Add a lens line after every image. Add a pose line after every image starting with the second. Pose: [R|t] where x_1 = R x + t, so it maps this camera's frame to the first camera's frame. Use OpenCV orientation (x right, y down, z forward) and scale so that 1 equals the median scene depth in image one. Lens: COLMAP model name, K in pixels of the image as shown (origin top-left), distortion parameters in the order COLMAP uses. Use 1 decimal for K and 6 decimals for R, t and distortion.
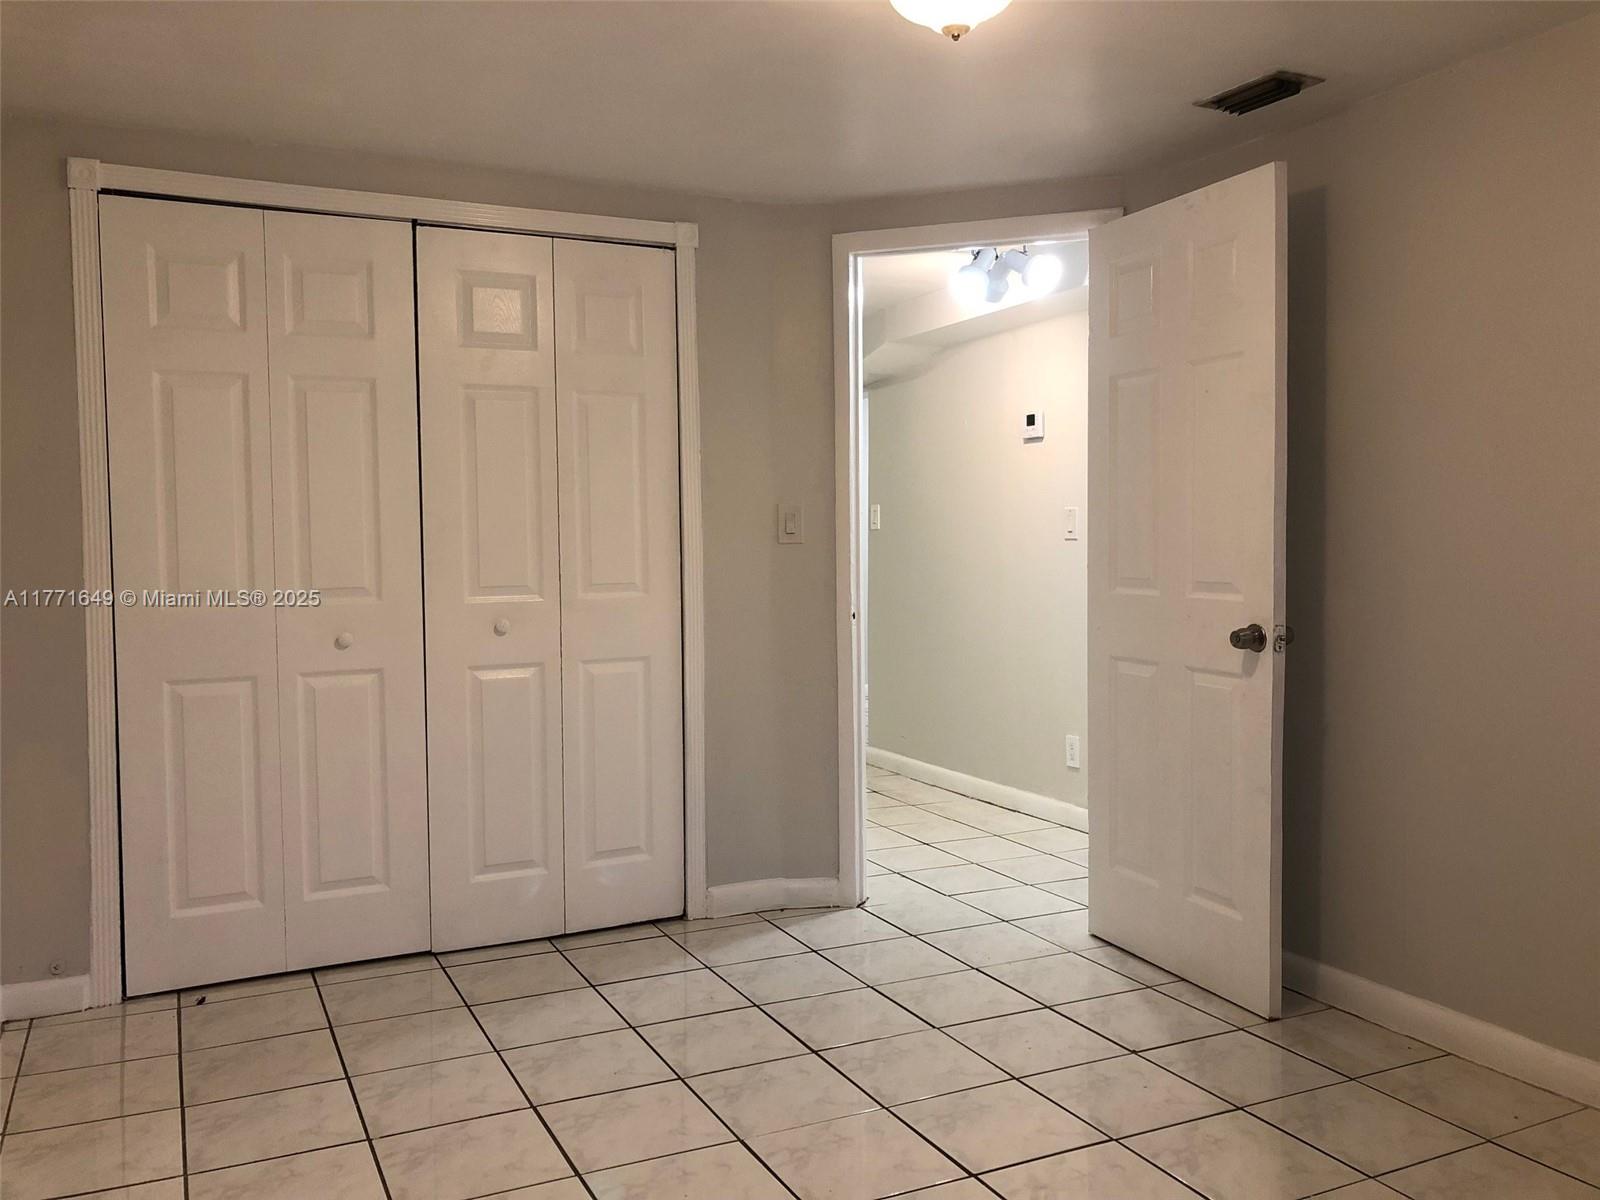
lens RADIAL K [[1294.6, 0, 800.0], [0, 1294.6, 600.0], [0, 0, 1]] dist [0.050164, -0.079166]
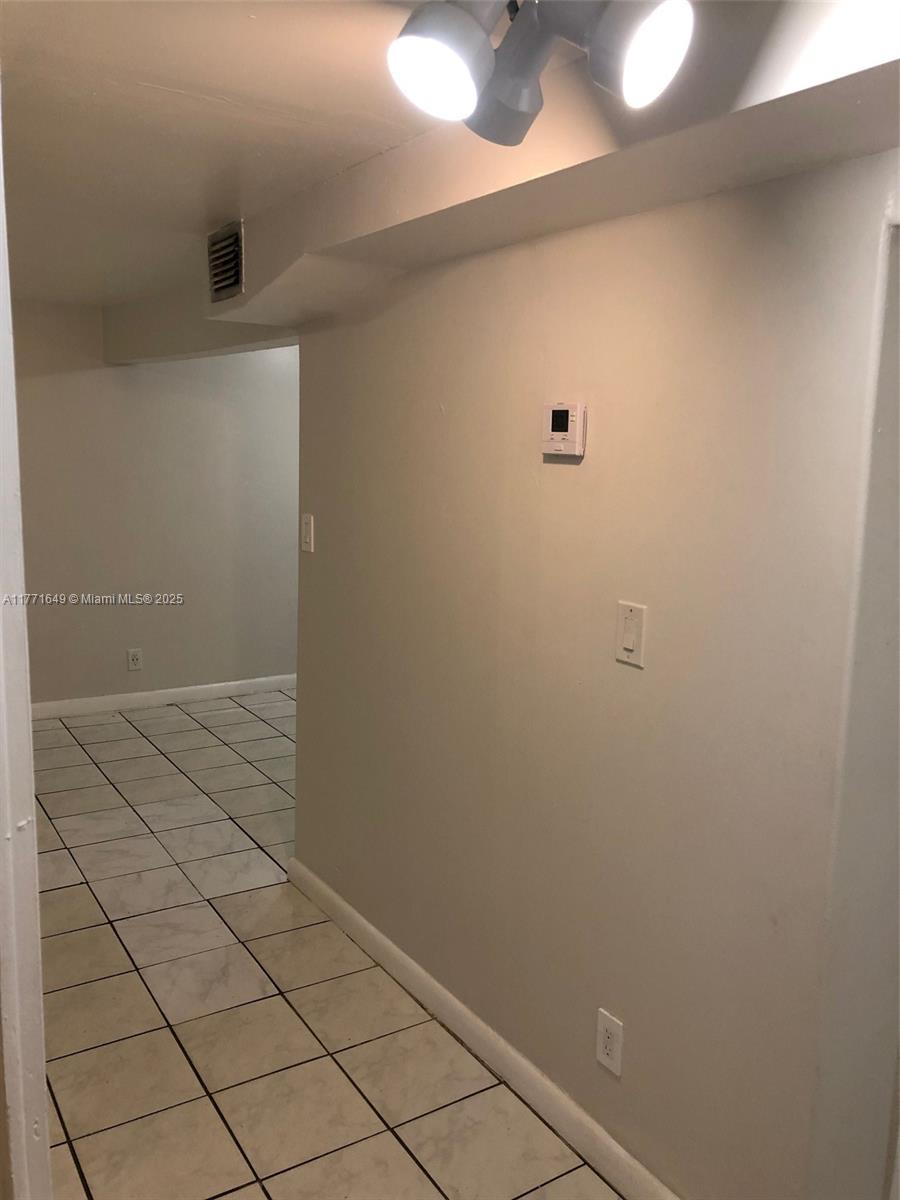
lens RADIAL K [[970.9, 0, 450.0], [0, 970.9, 600.0], [0, 0, 1]] dist [0.050164, -0.079166]
pose [[0.993396, 0.018771, 0.113189, 0.090513], [-0.032943, 0.991651, 0.124669, -0.114252], [-0.109904, -0.127574, 0.985721, 0.607532]]
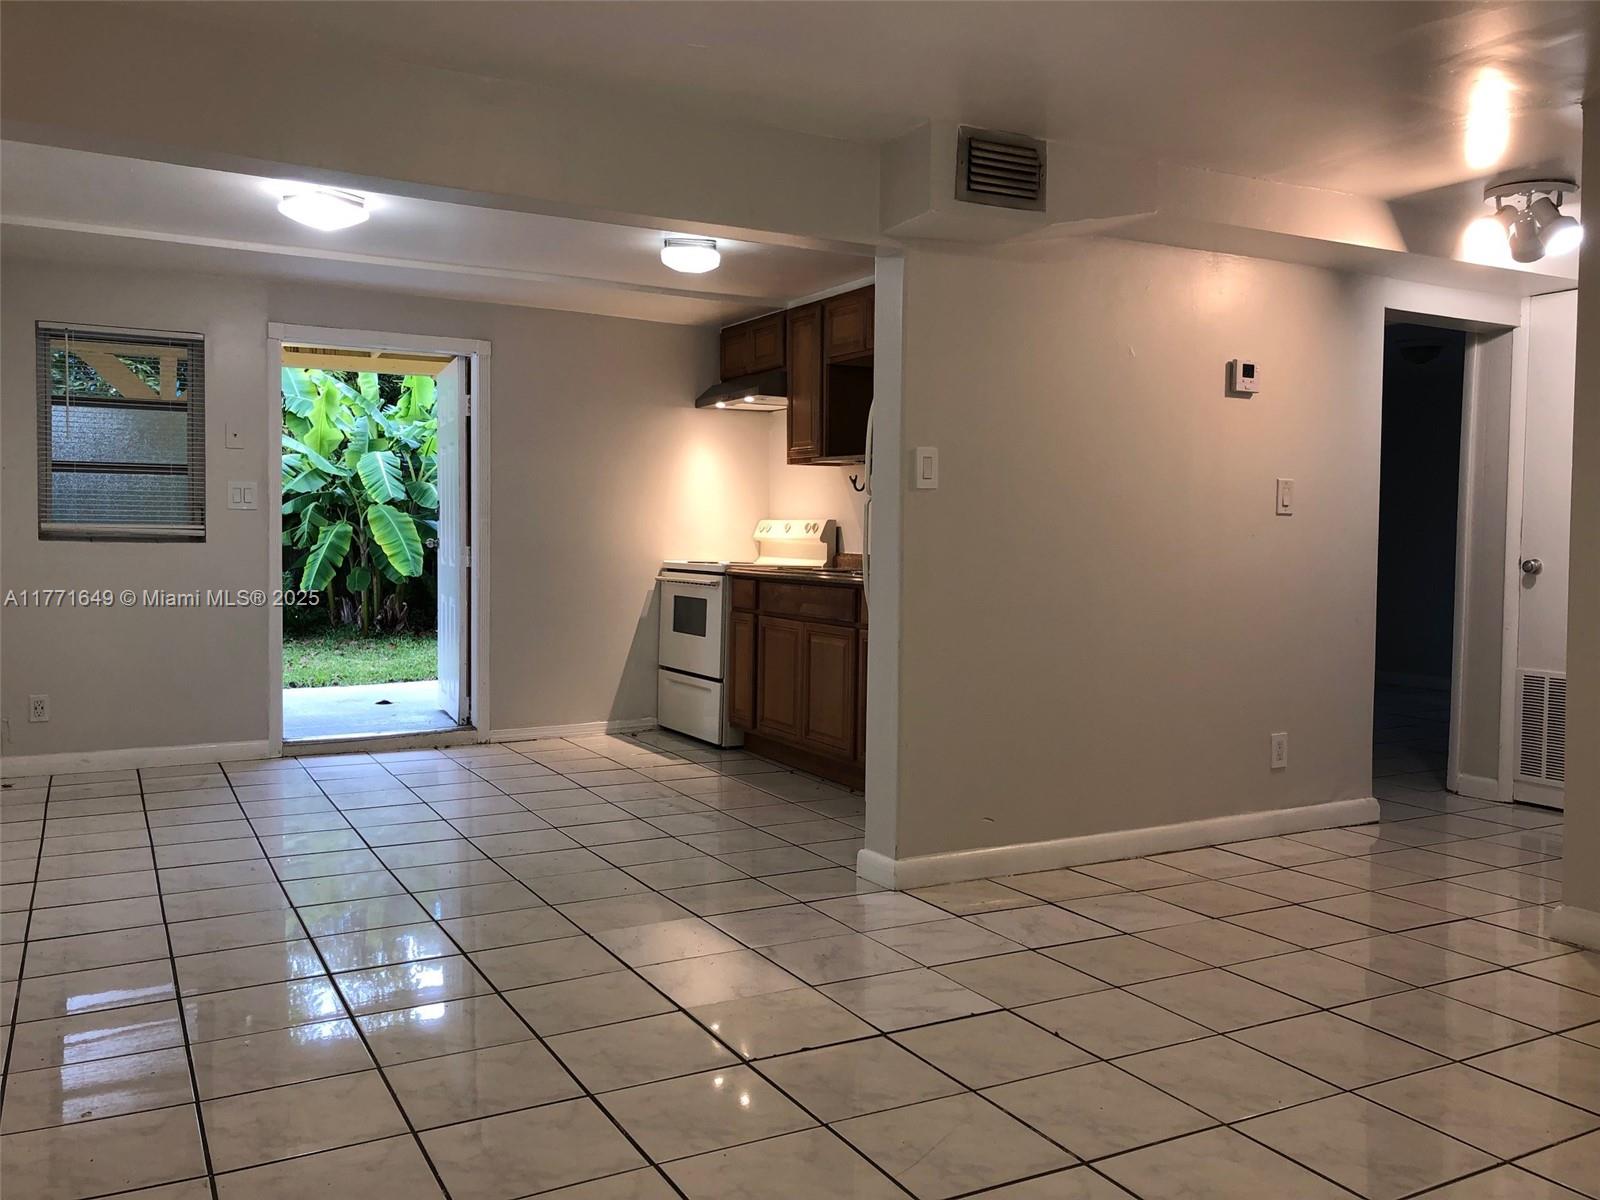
lens RADIAL K [[1294.6, 0, 800.0], [0, 1294.6, 600.0], [0, 0, 1]] dist [0.050164, -0.079166]
pose [[-0.042388, -0.030211, 0.998644, -0.657403], [0.031576, 0.999003, 0.031562, -0.025834], [-0.998602, 0.032871, -0.041392, 1.329673]]
